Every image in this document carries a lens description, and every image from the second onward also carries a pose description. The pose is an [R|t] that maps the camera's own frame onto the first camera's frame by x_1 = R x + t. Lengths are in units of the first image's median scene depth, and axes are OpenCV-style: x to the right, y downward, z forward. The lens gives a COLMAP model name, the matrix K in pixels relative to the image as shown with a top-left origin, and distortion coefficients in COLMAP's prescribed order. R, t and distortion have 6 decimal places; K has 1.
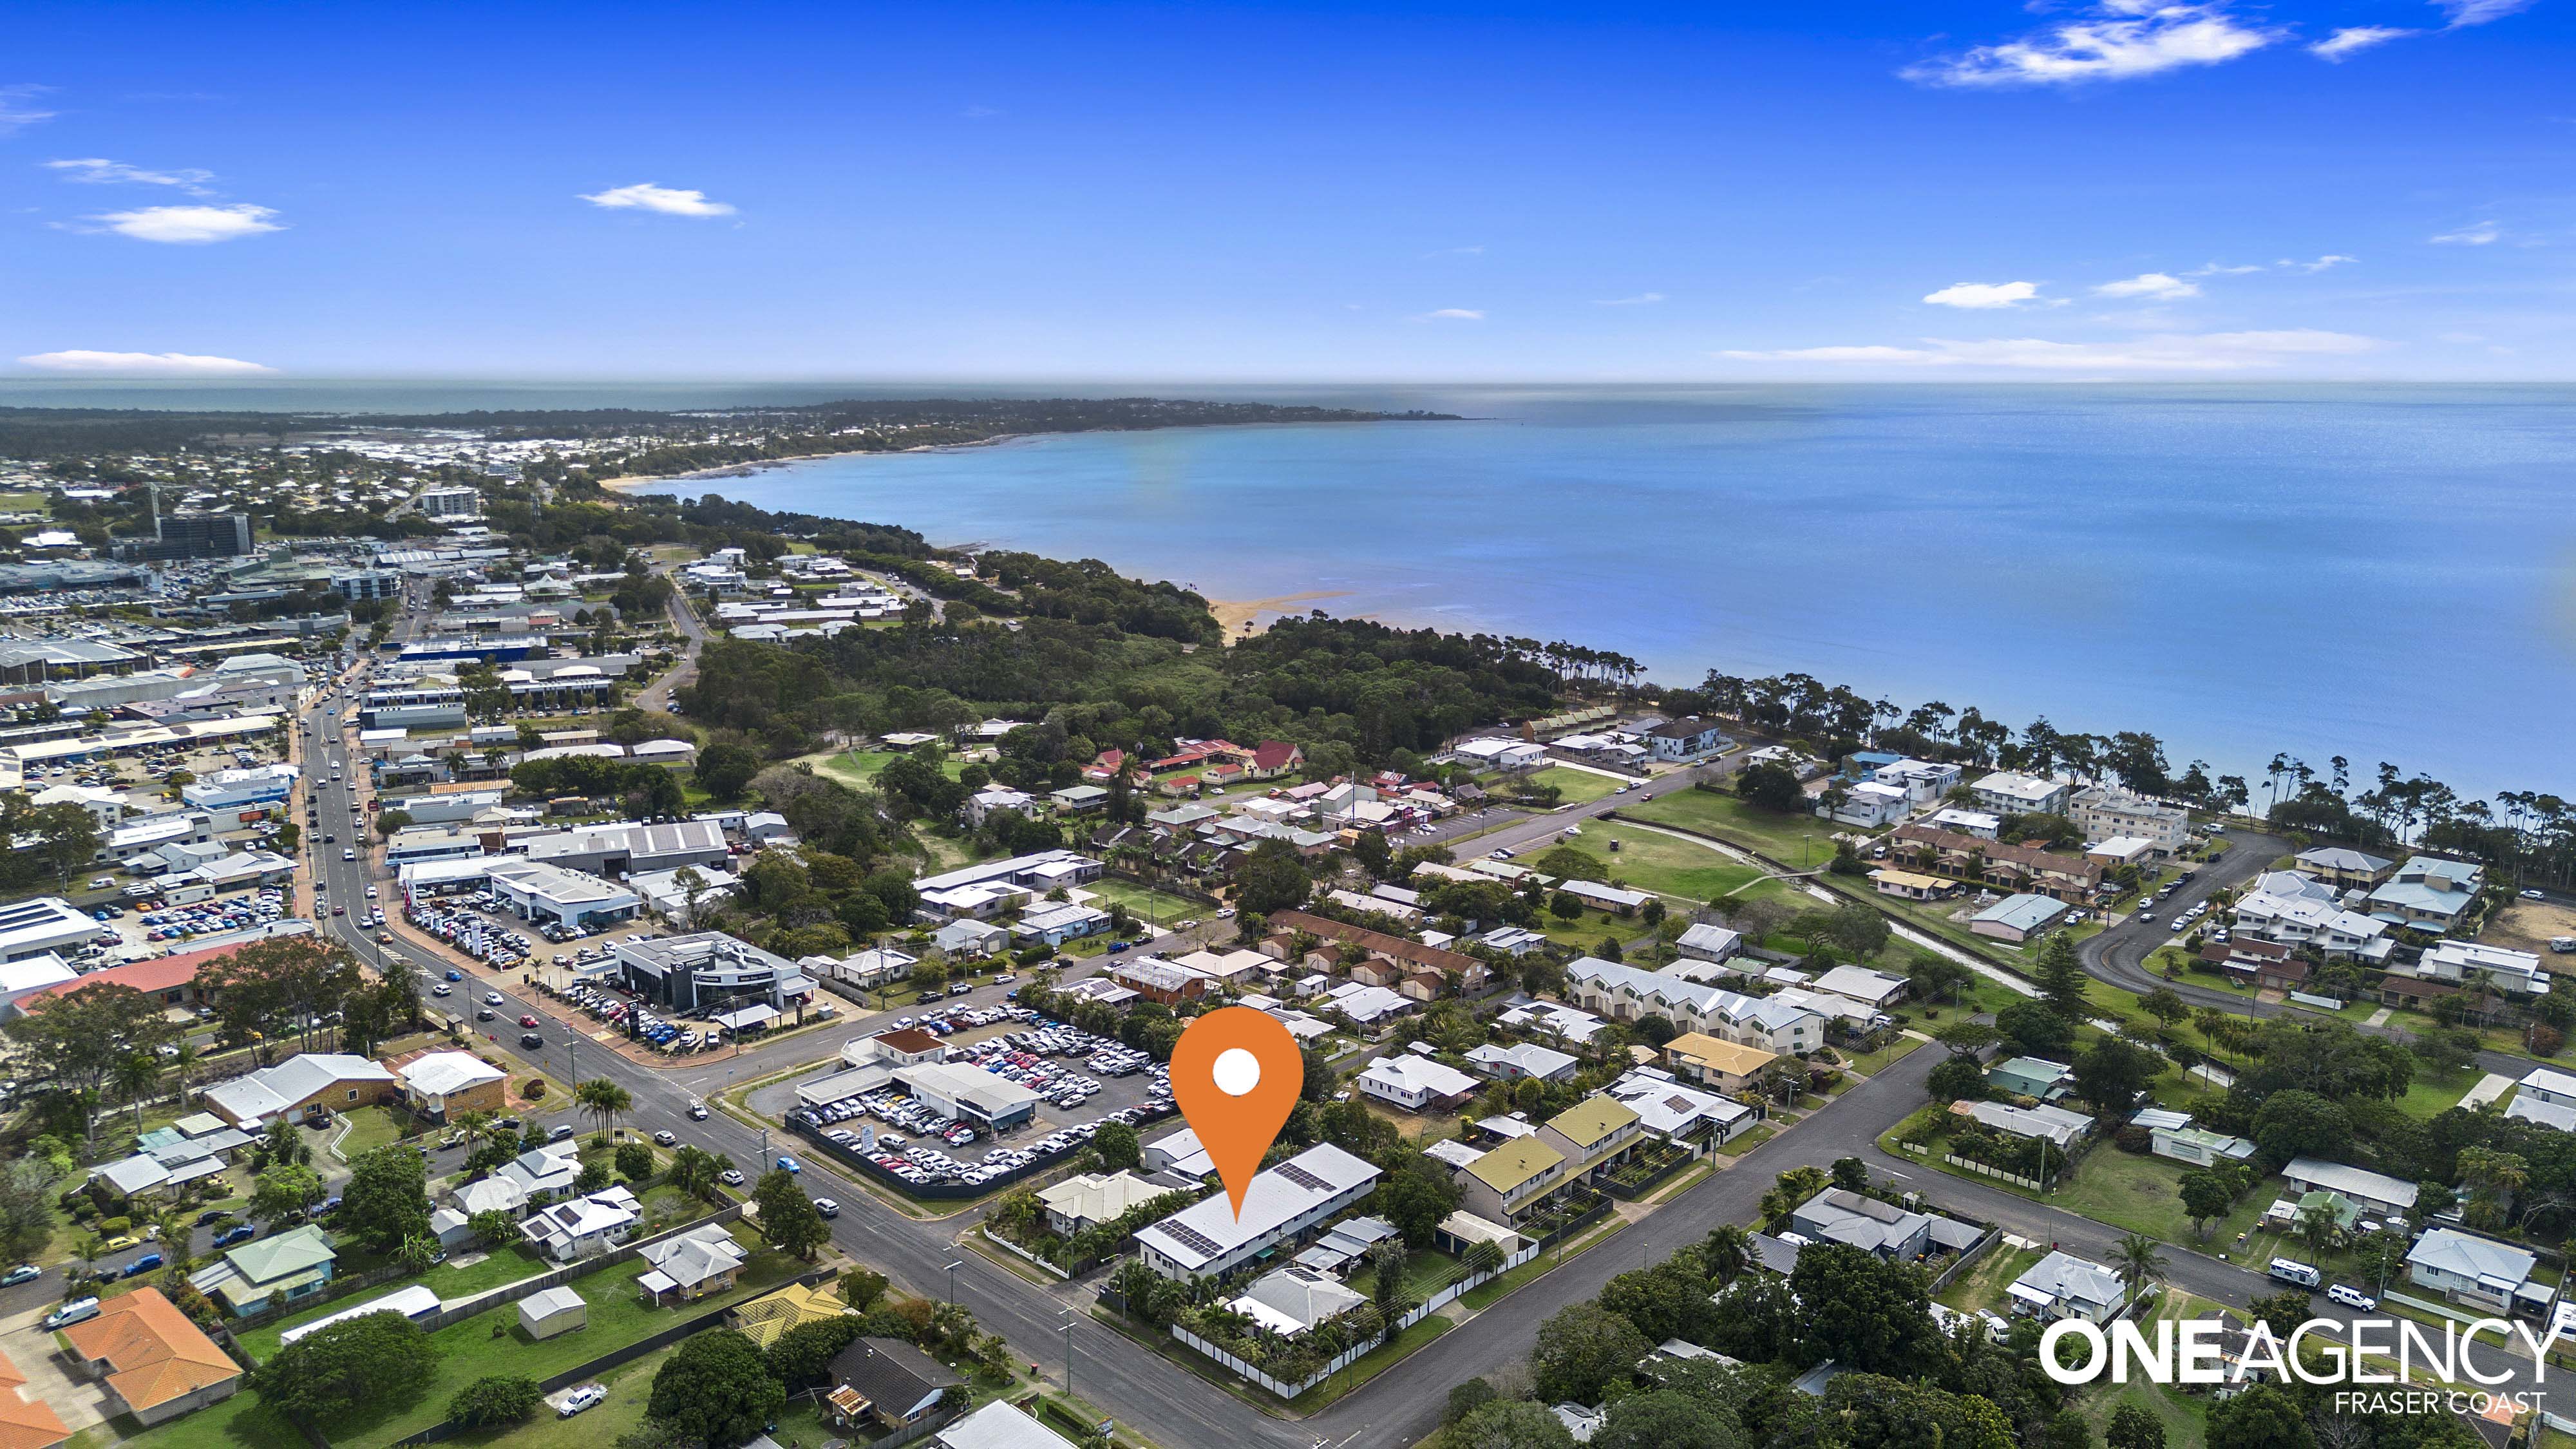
lens RADIAL K [[1814.0, 0, 1282.7], [0, 1814.0, 727.6], [0, 0, 1]] dist [0.107700, -0.149326]
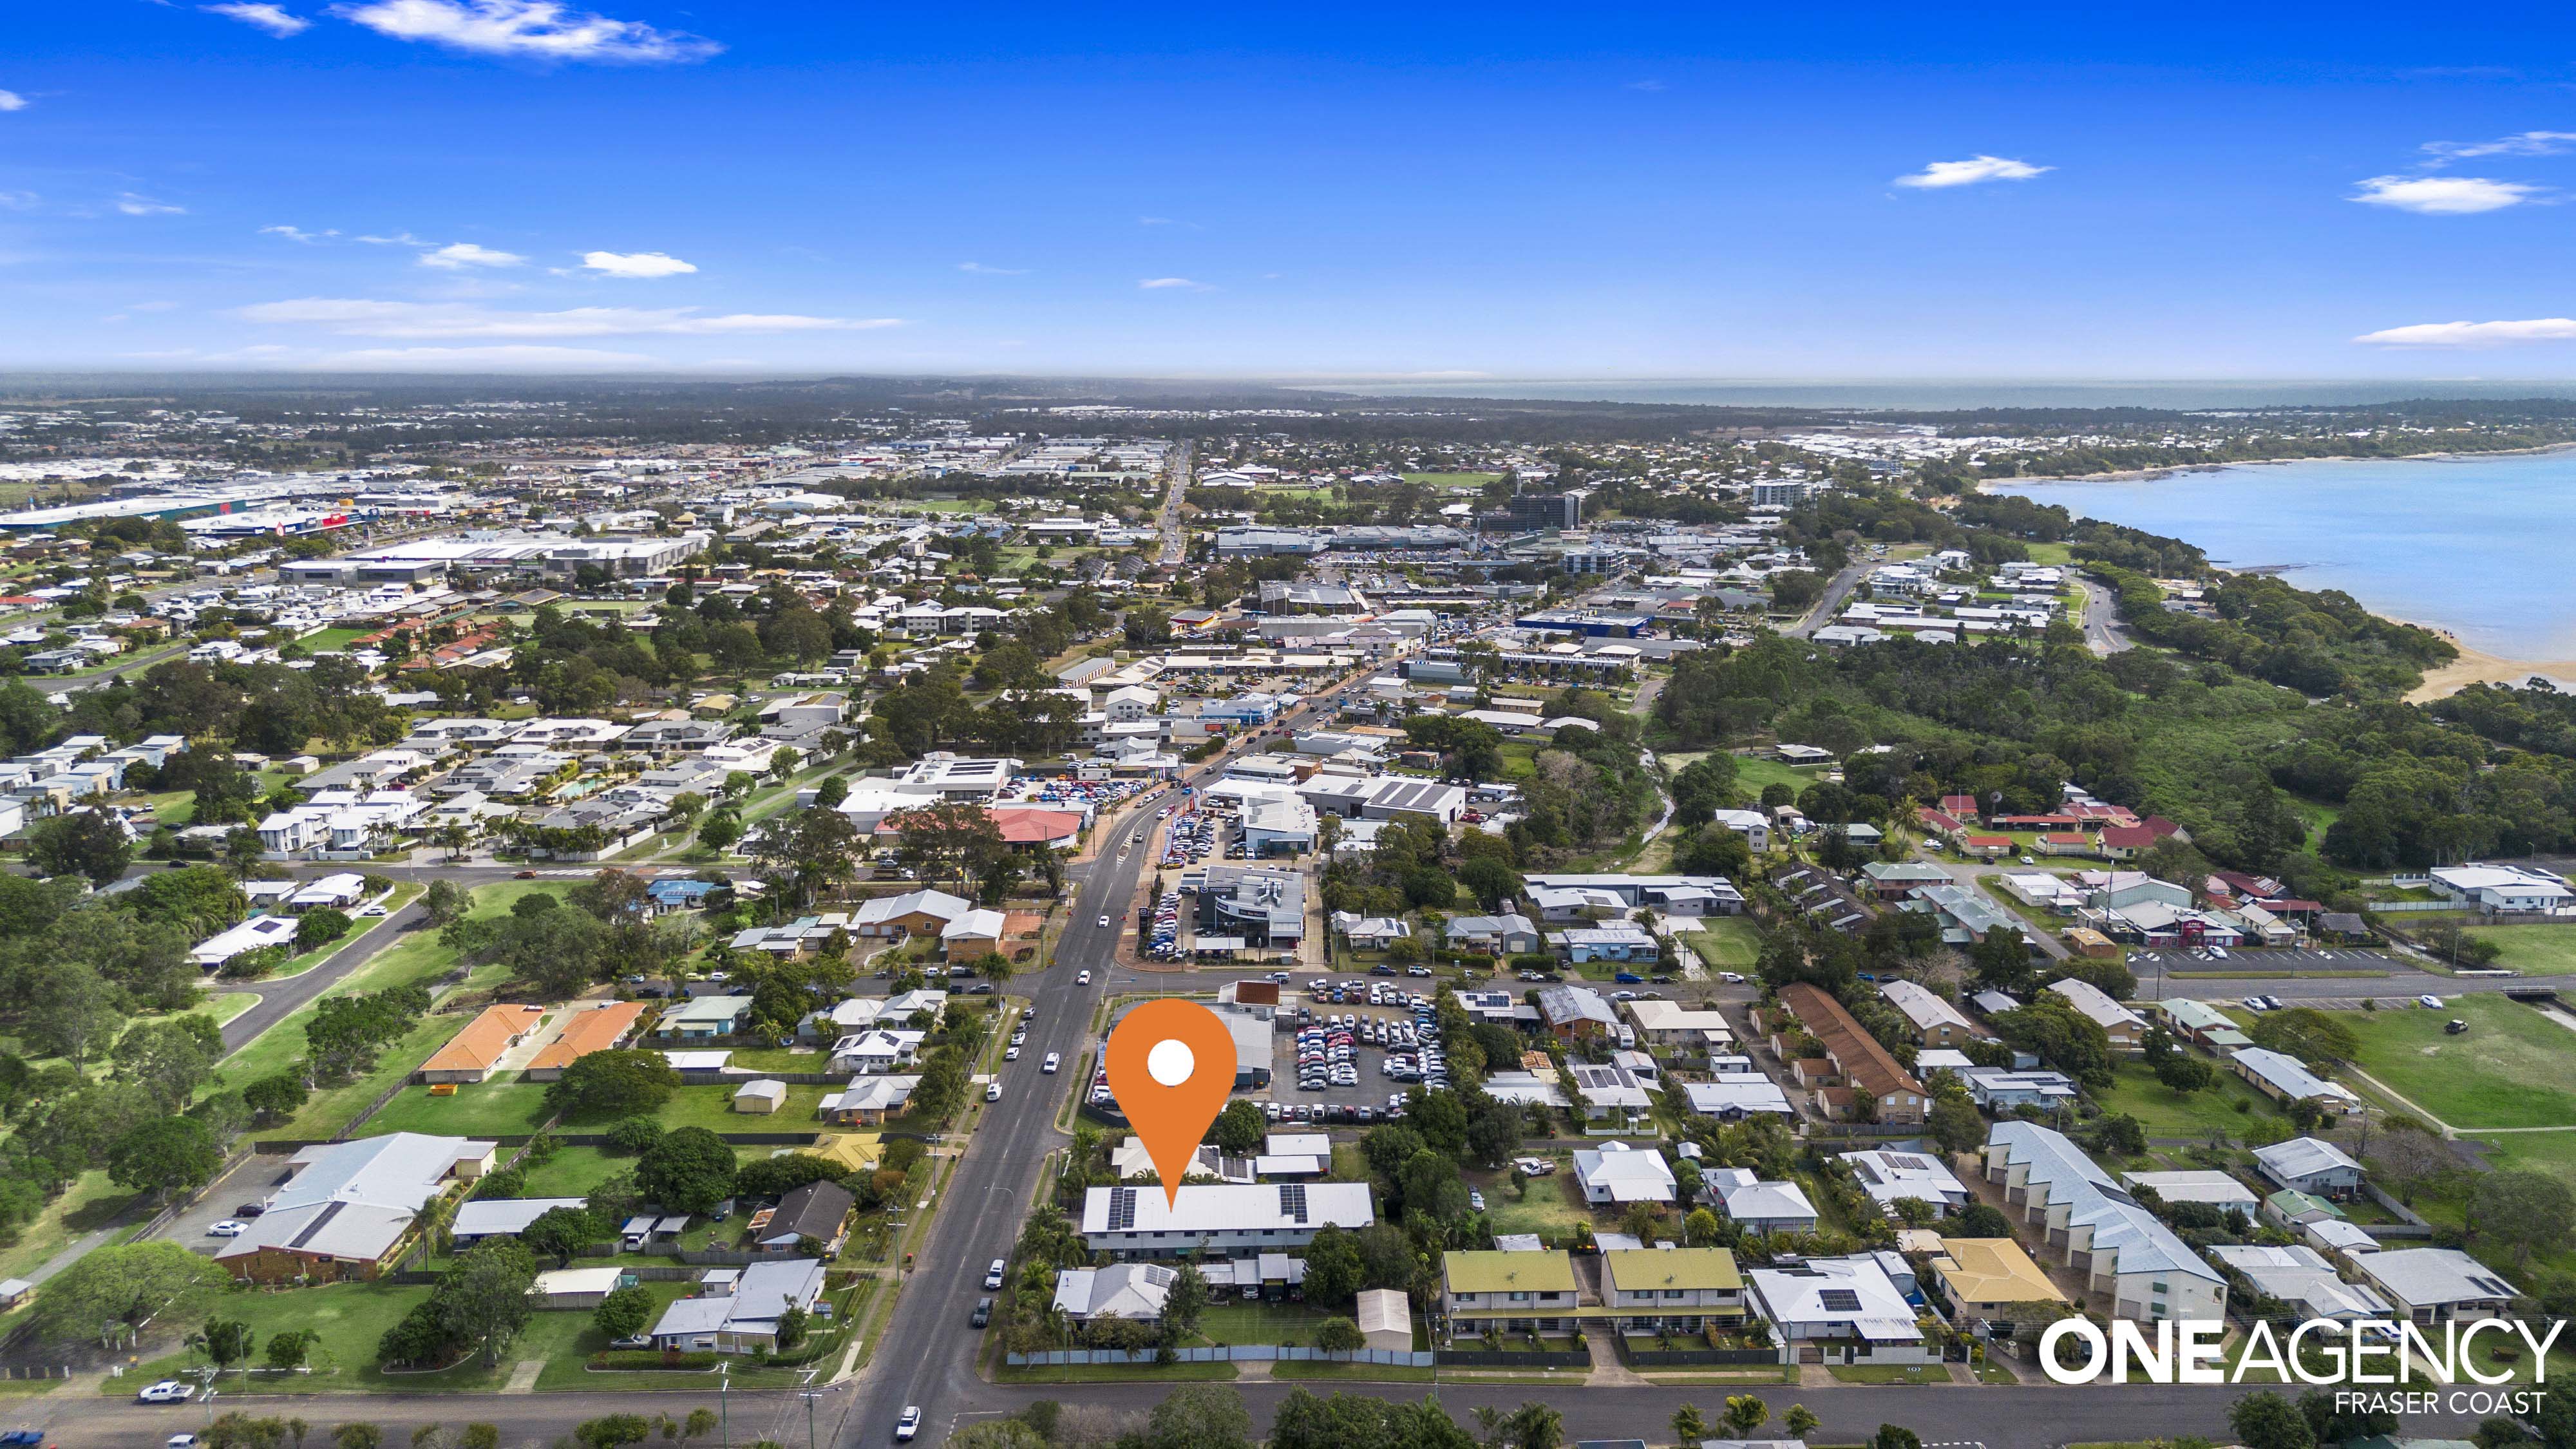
lens RADIAL K [[1814.0, 0, 1282.7], [0, 1814.0, 727.6], [0, 0, 1]] dist [0.107700, -0.149326]
pose [[0.697347, 0.138465, -0.703232, 0.461125], [-0.137457, 0.988786, 0.058383, -0.041377], [0.703429, 0.055951, 0.708560, 0.206608]]
